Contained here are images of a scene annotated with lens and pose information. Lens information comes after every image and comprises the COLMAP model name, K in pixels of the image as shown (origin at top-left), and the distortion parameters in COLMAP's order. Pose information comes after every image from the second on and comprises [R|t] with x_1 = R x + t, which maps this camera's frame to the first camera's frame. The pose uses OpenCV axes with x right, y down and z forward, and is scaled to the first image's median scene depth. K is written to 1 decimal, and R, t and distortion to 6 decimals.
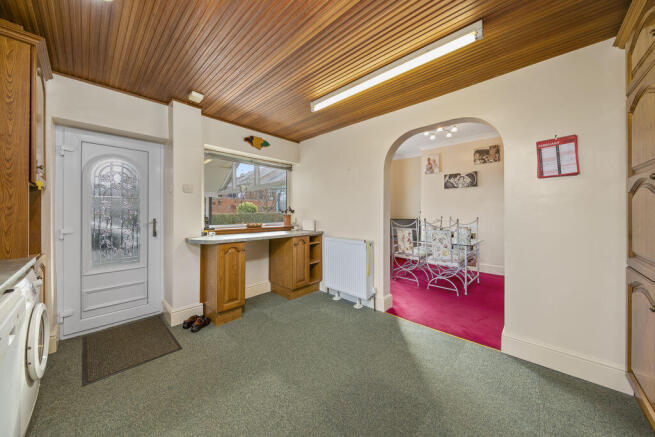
lens RADIAL K [[226.0, 0, 327.5], [0, 226.0, 212.8], [0, 0, 1]] dist [0.020150, -0.000073]
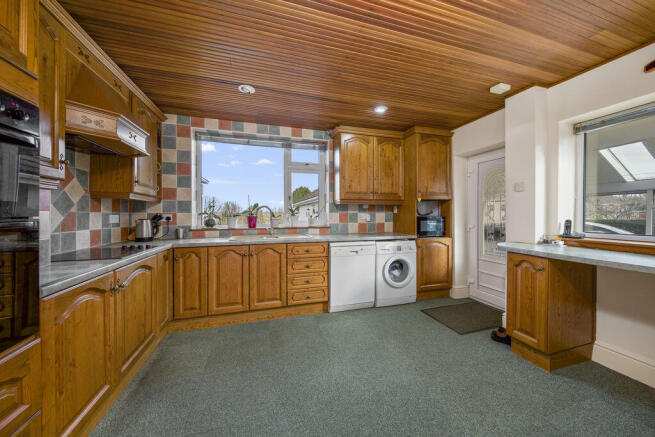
lens RADIAL K [[226.0, 0, 327.5], [0, 226.0, 212.8], [0, 0, 1]] dist [0.020150, -0.000073]
pose [[-0.501127, -0.007062, -0.865345, 0.575785], [-0.000677, 0.999970, -0.007768, 0.002232], [0.865373, -0.003307, -0.501117, 0.862320]]
